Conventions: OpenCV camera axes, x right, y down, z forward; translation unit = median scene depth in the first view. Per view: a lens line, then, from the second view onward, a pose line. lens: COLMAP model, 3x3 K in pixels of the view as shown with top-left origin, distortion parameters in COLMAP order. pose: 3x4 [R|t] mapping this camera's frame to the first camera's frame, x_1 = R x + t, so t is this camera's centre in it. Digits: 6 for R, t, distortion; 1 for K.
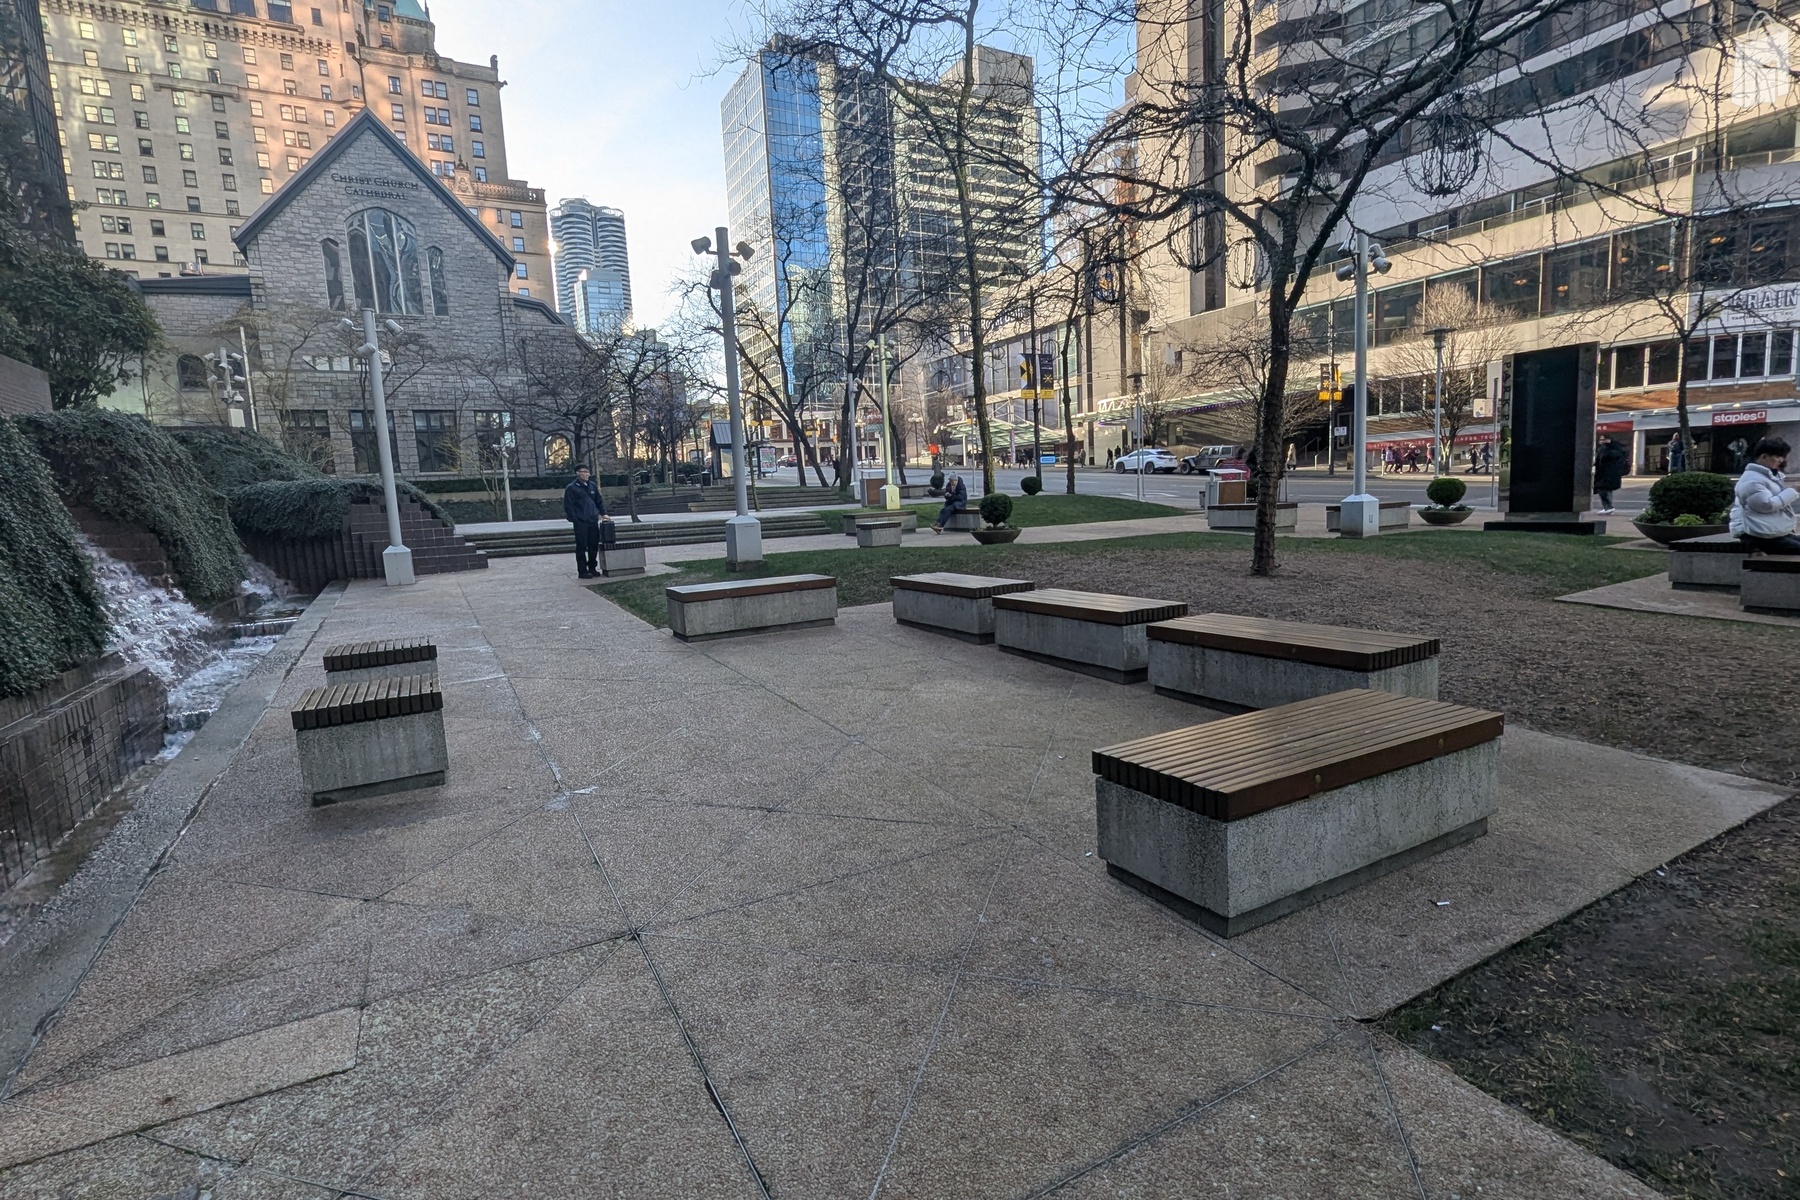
lens RADIAL K [[872.2, 0, 909.4], [0, 872.2, 605.1], [0, 0, 1]] dist [-0.000687, -0.000450]
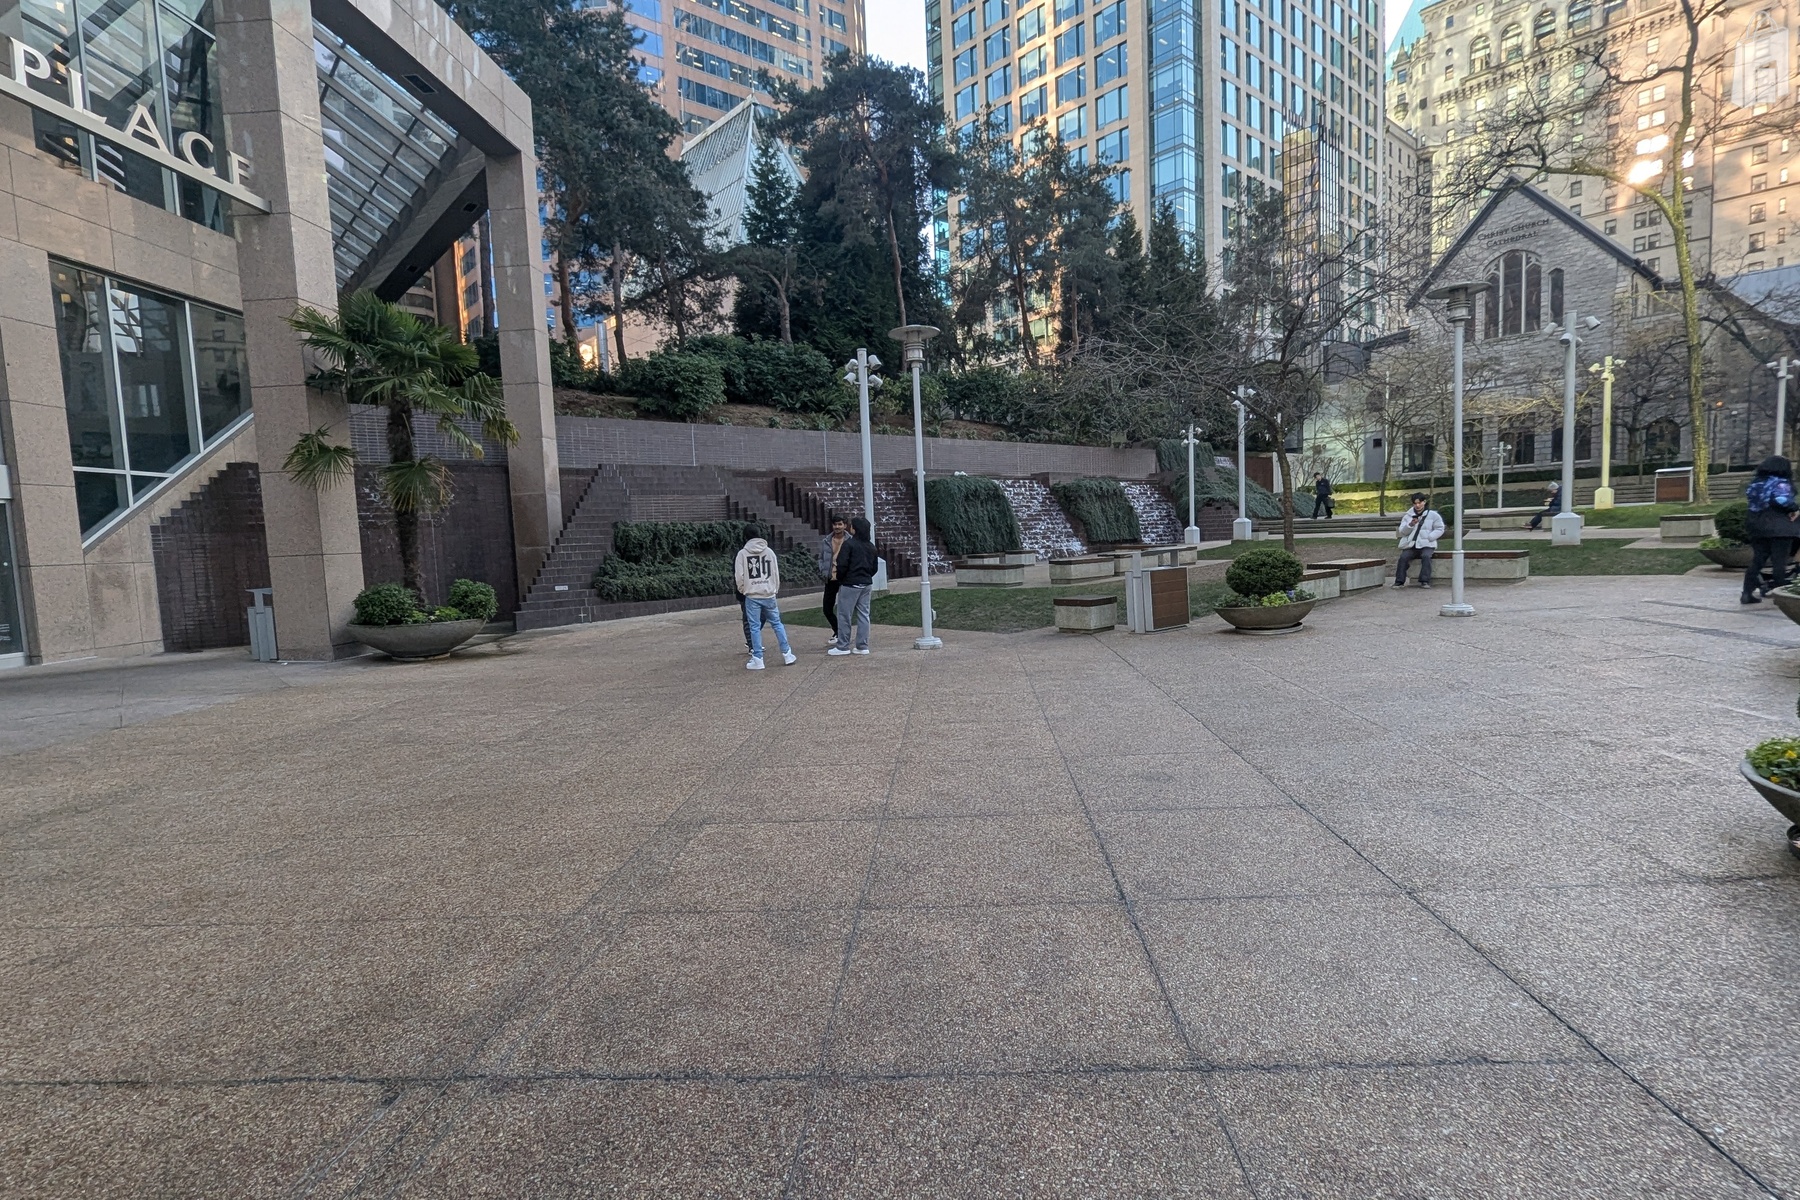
lens RADIAL K [[872.2, 0, 909.4], [0, 872.2, 605.1], [0, 0, 1]] dist [-0.000687, -0.000450]
pose [[0.217260, 0.122498, -0.968397, 0.460812], [-0.092168, 0.990236, 0.104582, -0.009480], [0.971753, 0.066533, 0.226430, -0.073533]]
